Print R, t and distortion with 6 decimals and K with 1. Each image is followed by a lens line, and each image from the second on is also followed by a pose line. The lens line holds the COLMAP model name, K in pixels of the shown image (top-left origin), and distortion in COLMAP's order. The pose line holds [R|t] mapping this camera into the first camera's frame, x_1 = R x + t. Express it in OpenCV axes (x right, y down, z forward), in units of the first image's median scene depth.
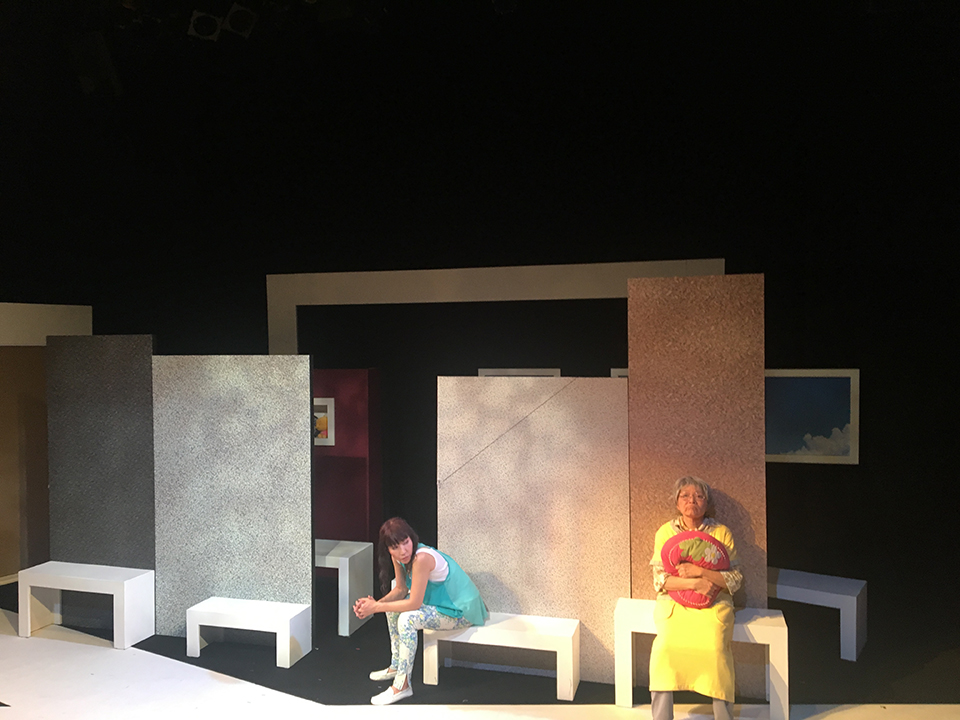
lens RADIAL K [[794.2, 0, 479.4], [0, 794.2, 360.9], [0, 0, 1]] dist [0.073622, -0.042390]
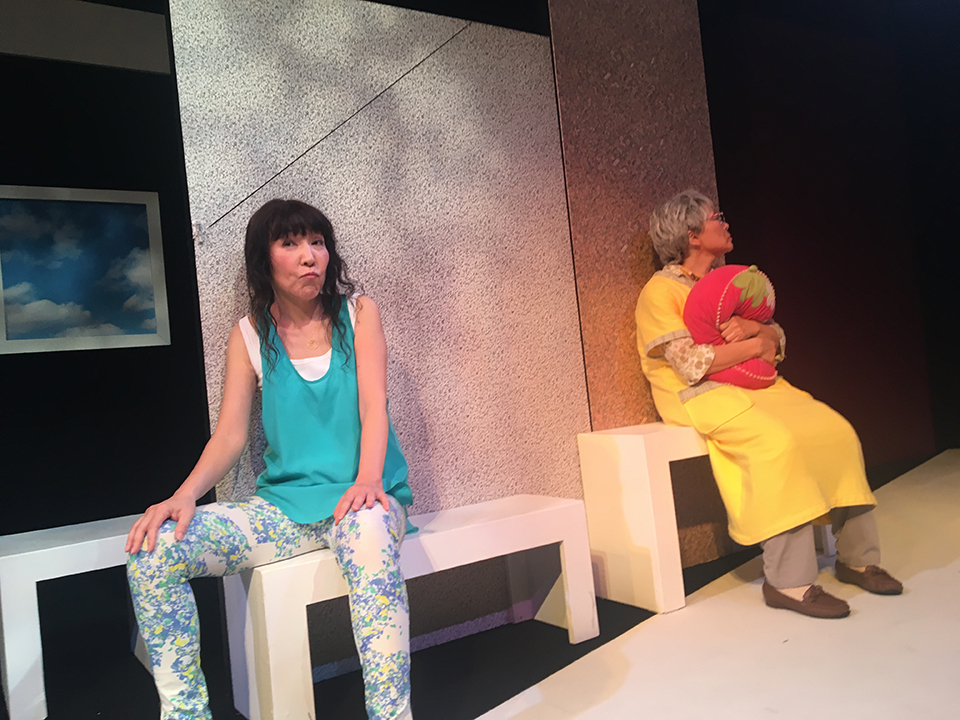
lens RADIAL K [[794.2, 0, 475.5], [0, 794.2, 354.3], [0, 0, 1]] dist [0.073622, -0.042390]
pose [[0.644795, -0.031208, 0.763718, -0.271071], [0.103593, 0.993515, -0.046864, 0.252704], [-0.757303, 0.109334, 0.643847, 0.680004]]
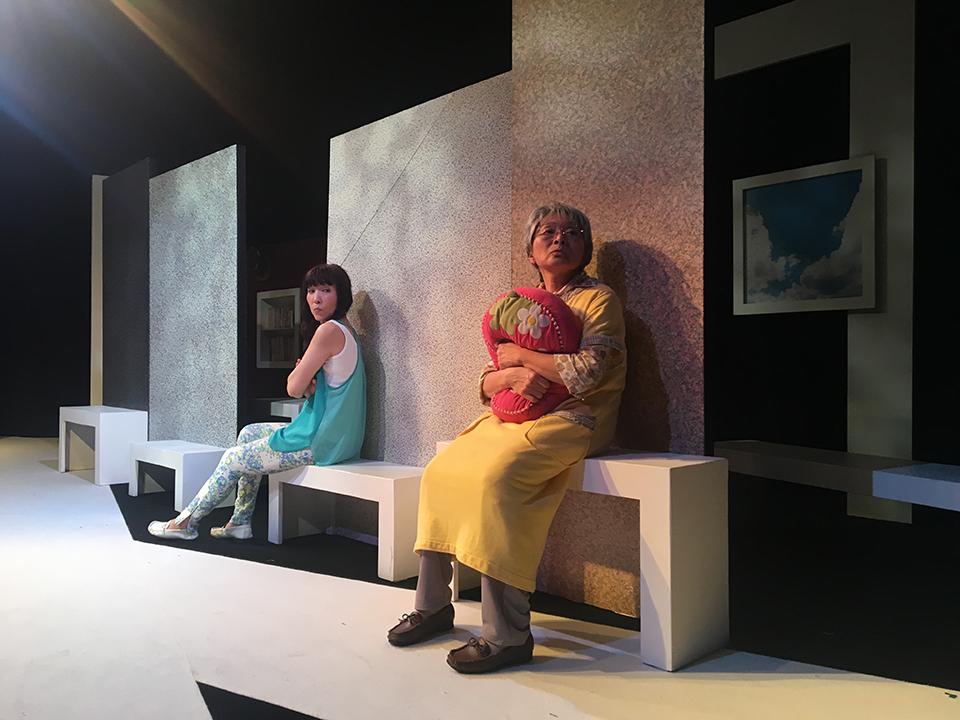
lens RADIAL K [[794.2, 0, 477.3], [0, 794.2, 358.9], [0, 0, 1]] dist [0.073622, -0.042390]
pose [[0.862919, 0.009211, -0.505257, 0.453387], [-0.018790, 0.999727, -0.013866, 0.238293], [0.504992, 0.021459, 0.862857, 0.457049]]
